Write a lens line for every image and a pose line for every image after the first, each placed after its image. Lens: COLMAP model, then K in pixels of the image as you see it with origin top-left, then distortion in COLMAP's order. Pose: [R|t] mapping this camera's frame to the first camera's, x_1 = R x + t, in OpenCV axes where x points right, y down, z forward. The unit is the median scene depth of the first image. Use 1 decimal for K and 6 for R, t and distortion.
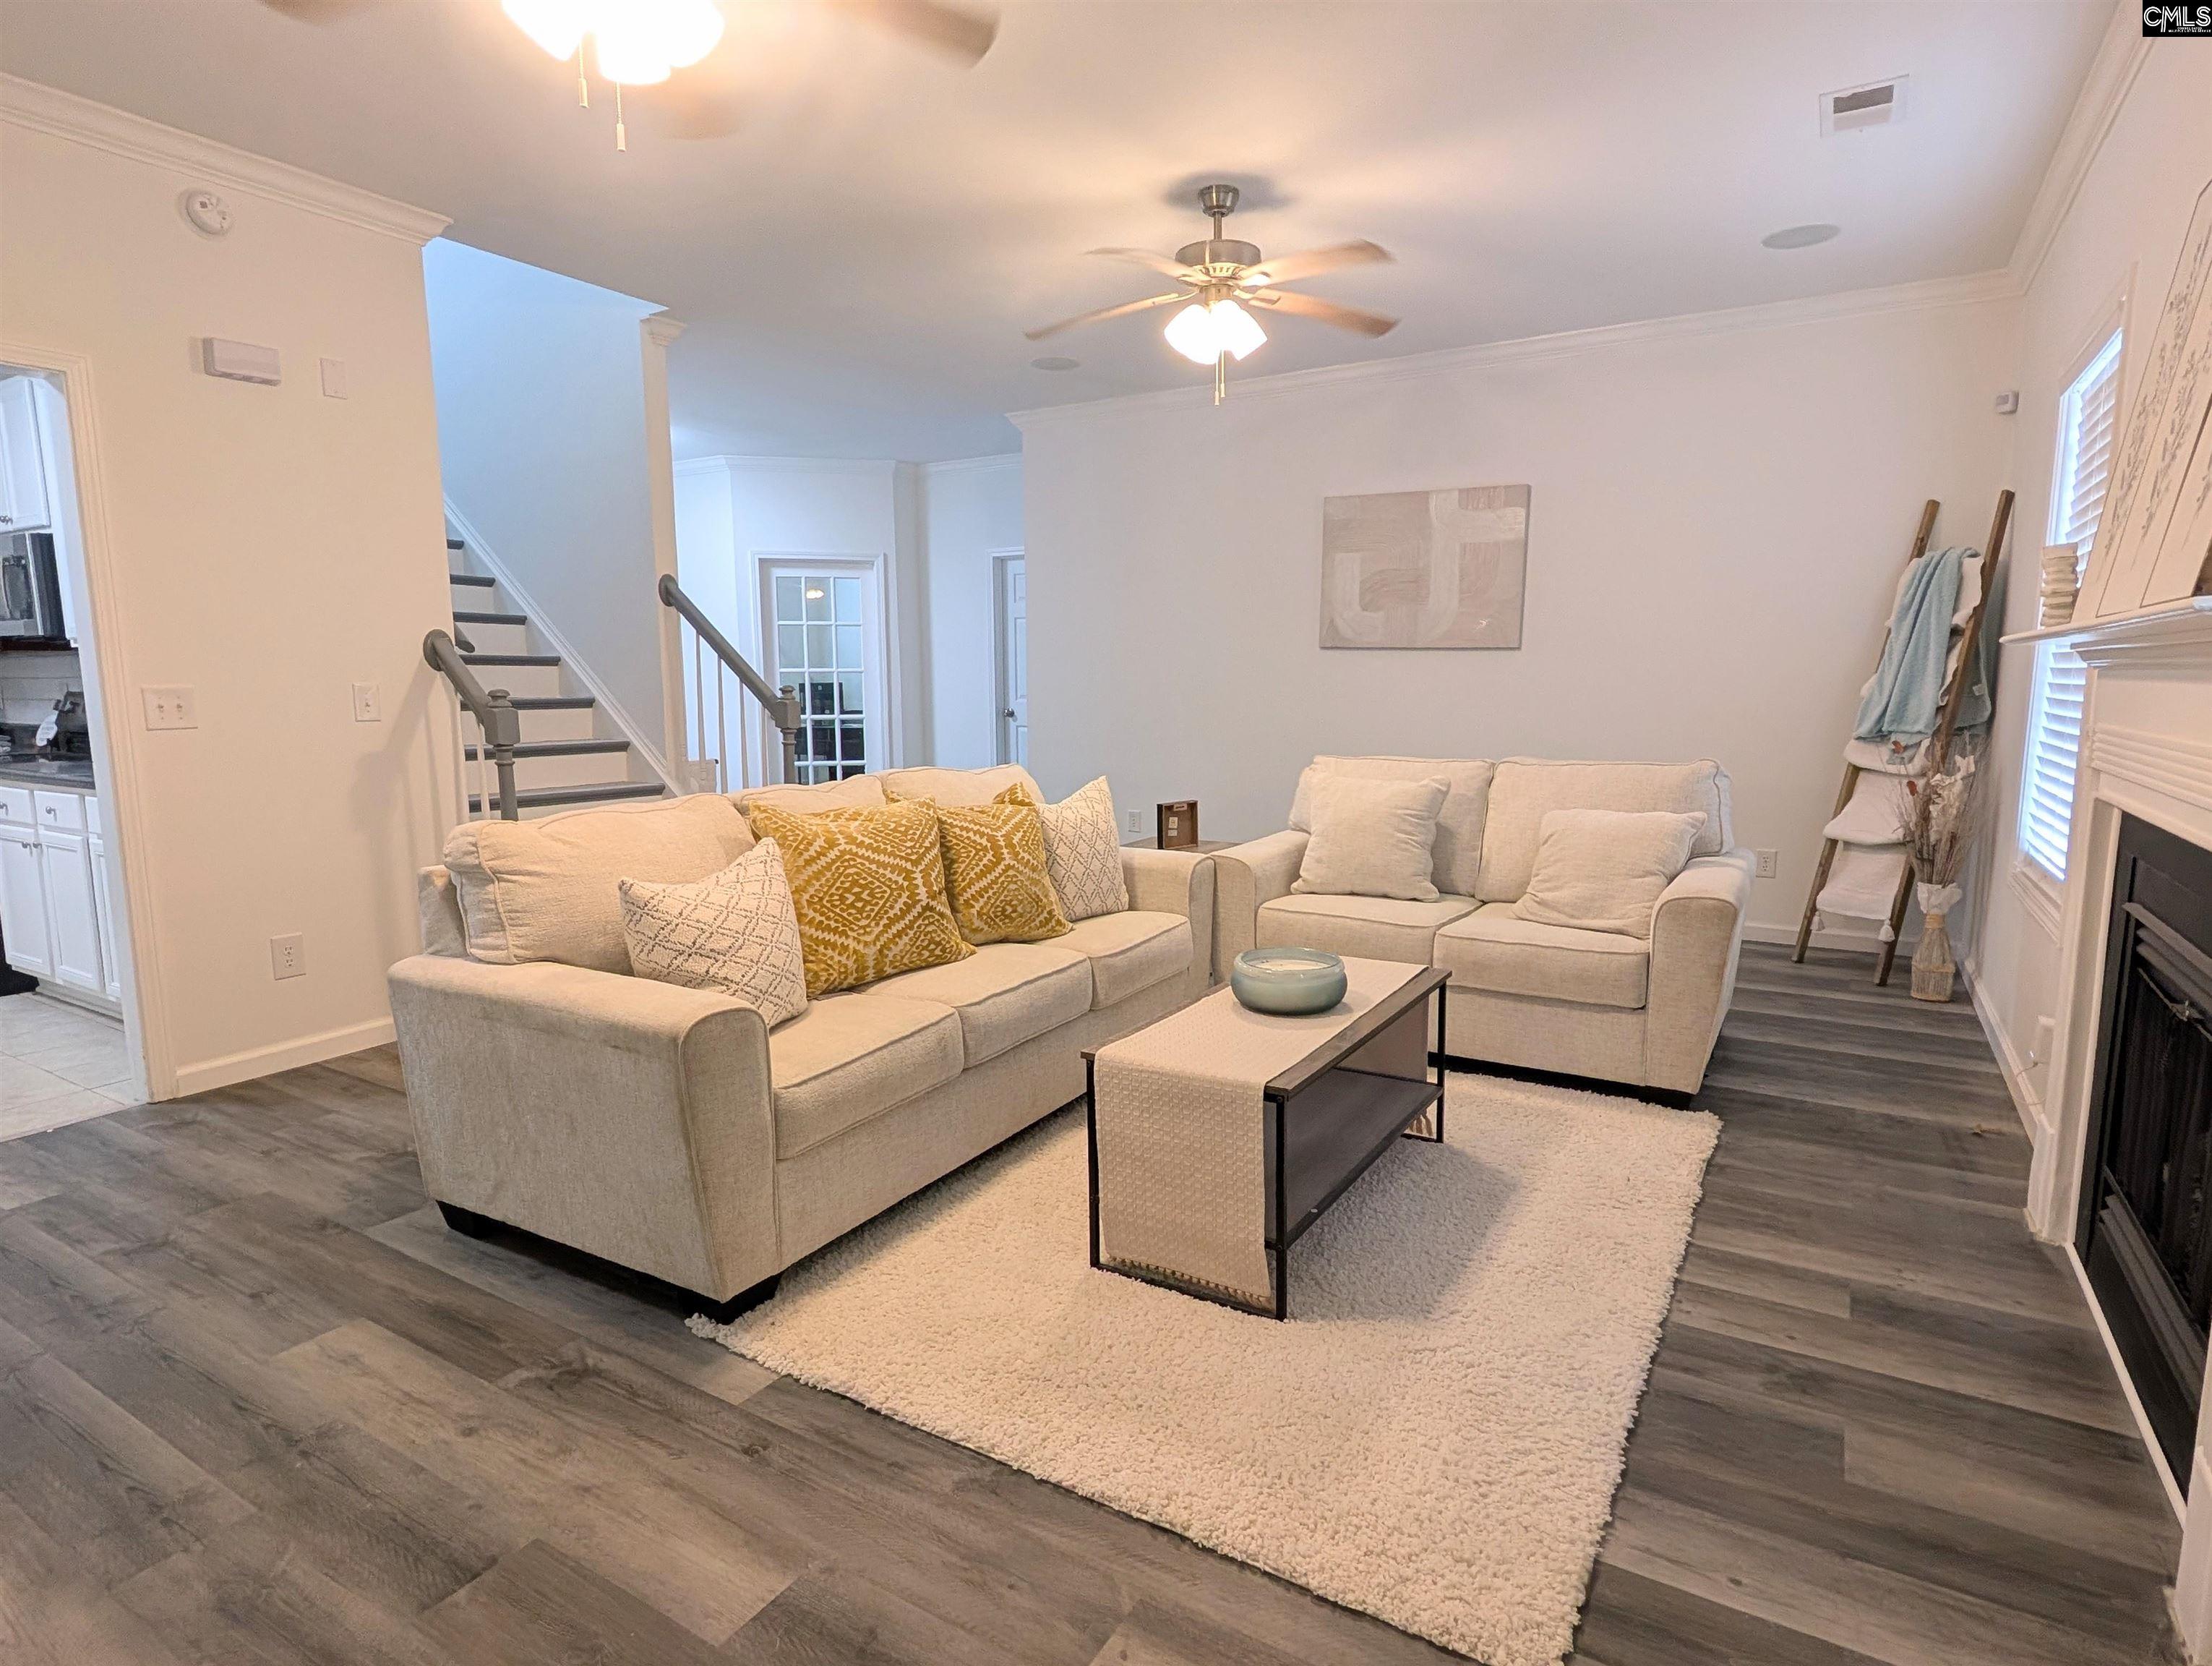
lens RADIAL K [[1187.5, 0, 1140.6], [0, 1187.5, 832.7], [0, 0, 1]] dist [0.000744, -0.000258]
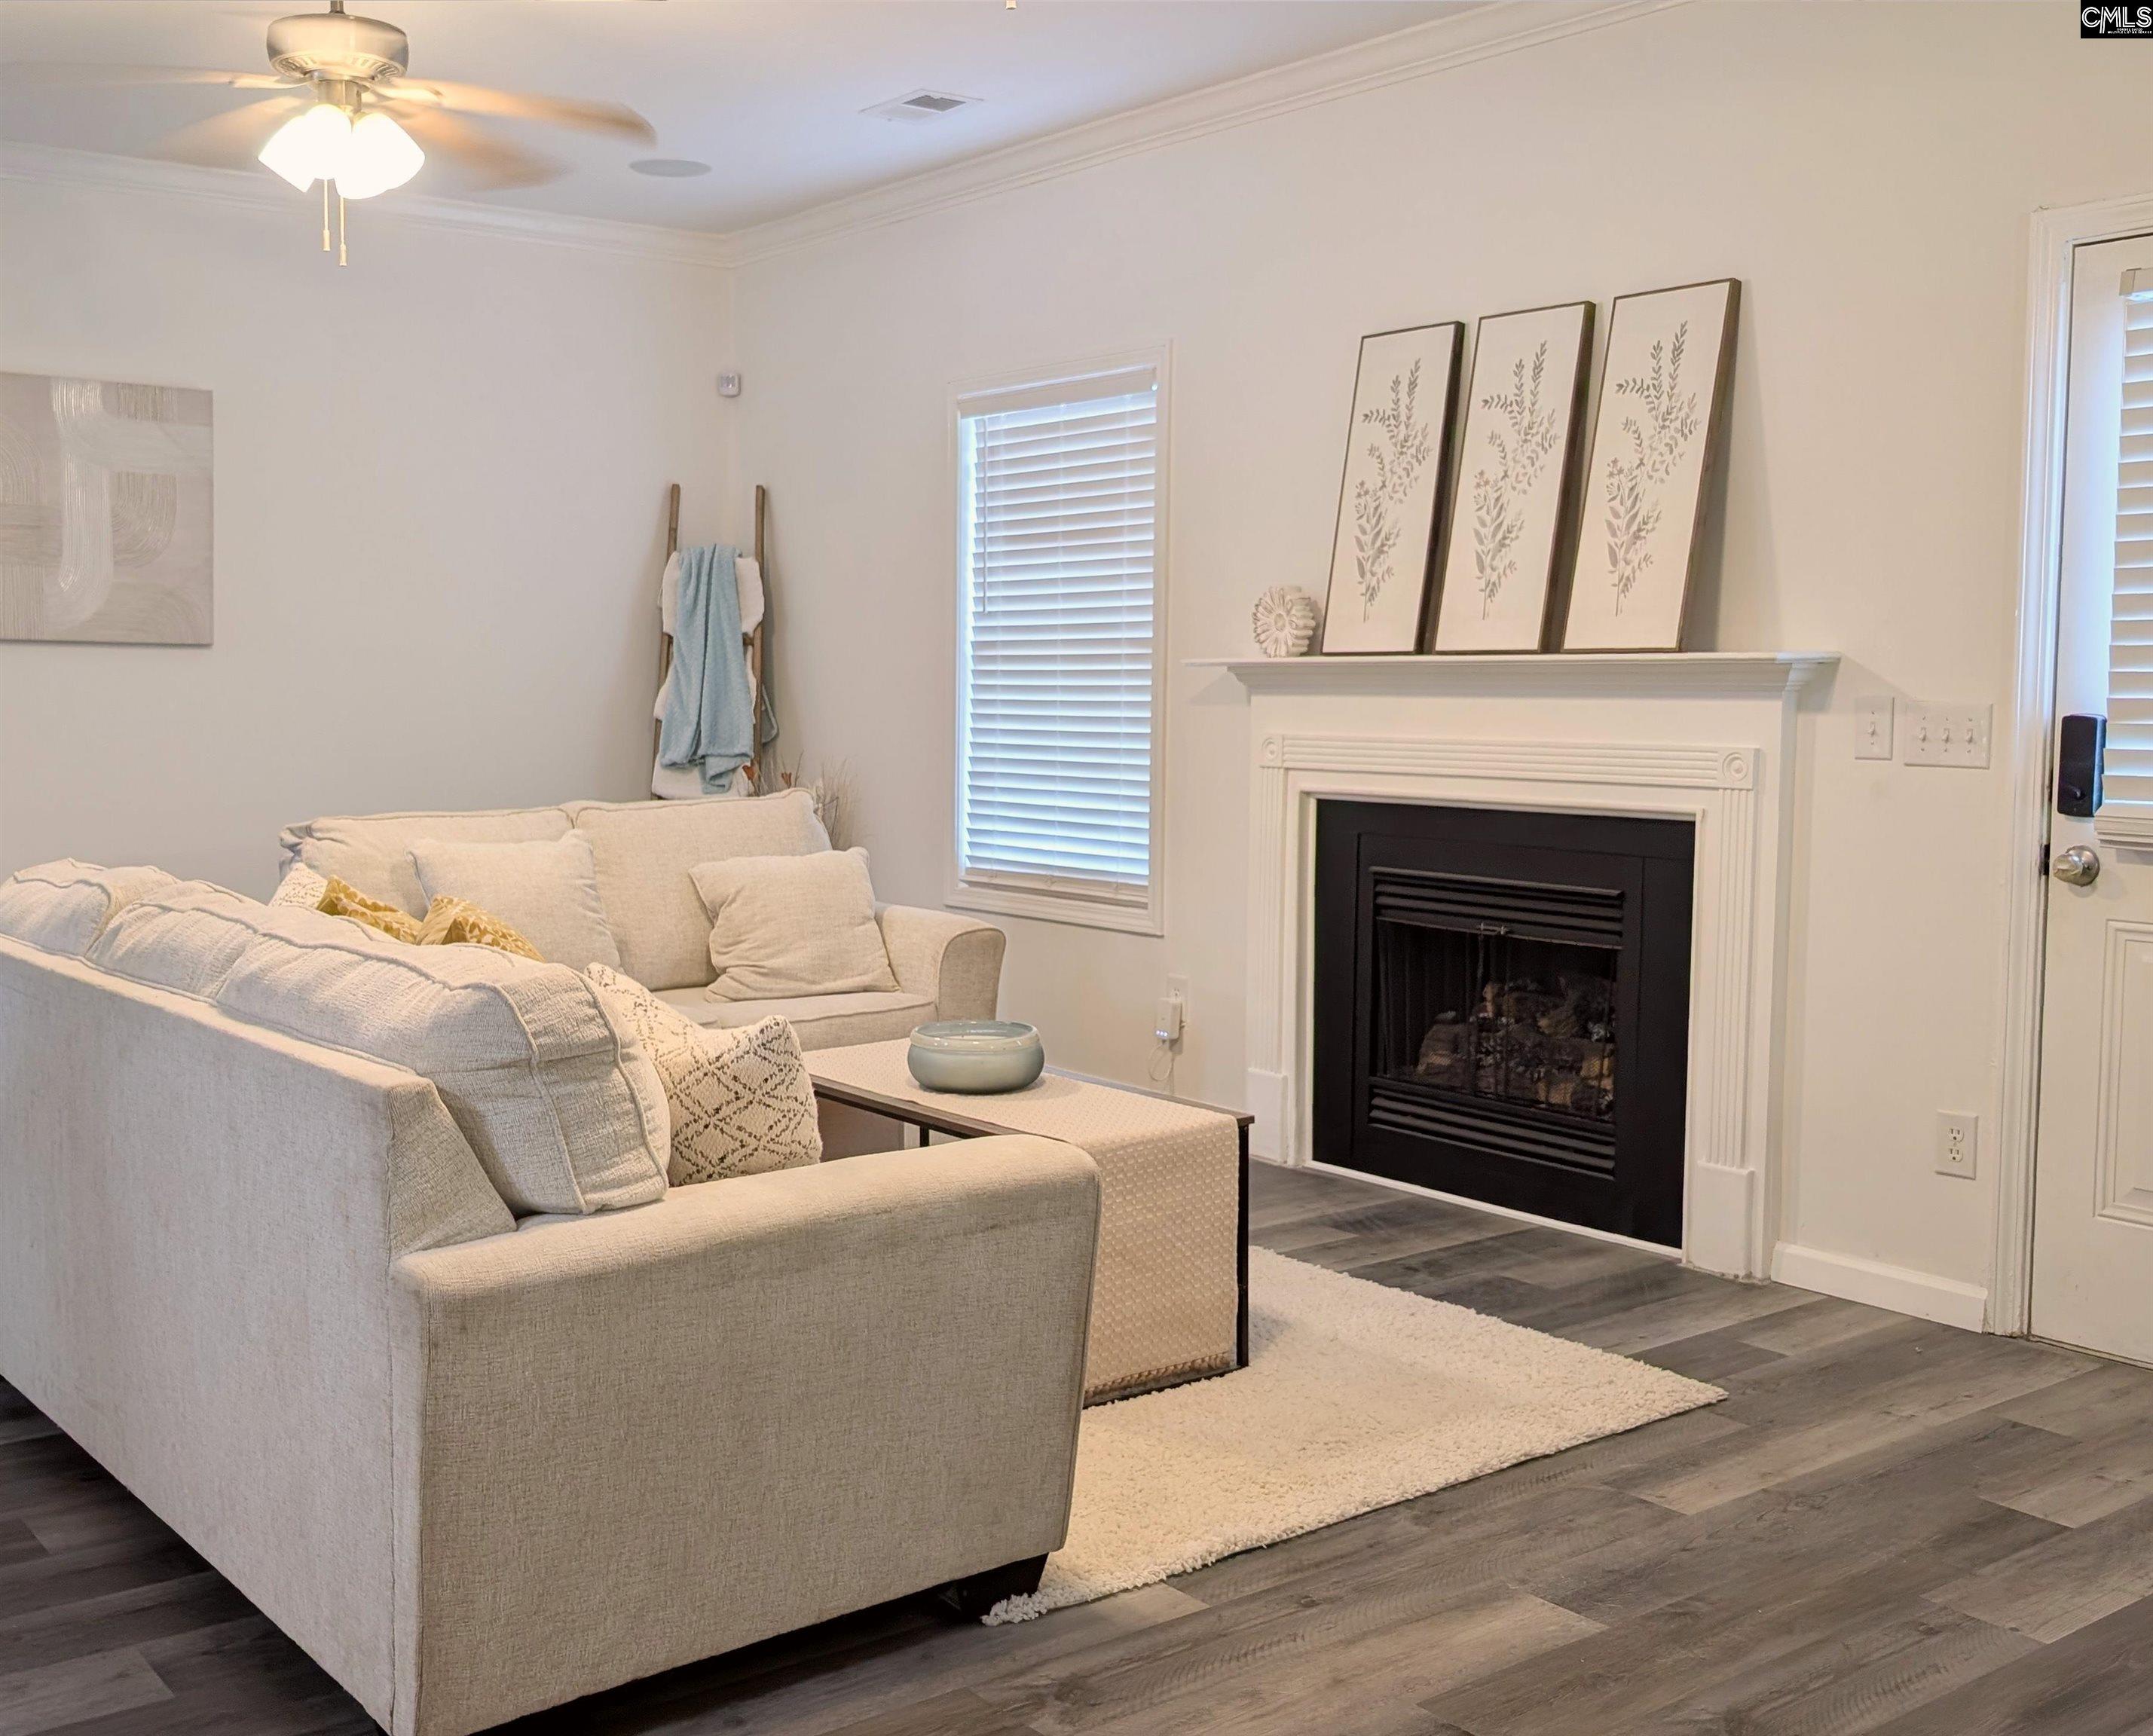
lens RADIAL K [[2217.8, 0, 973.8], [0, 2217.8, 834.9], [0, 0, 1]] dist [0.092968, -0.217201]
pose [[0.385301, -0.061928, 0.920711, -1.469398], [0.122957, 0.992294, 0.015287, -0.059904], [-0.914563, 0.107318, 0.389946, 0.427928]]
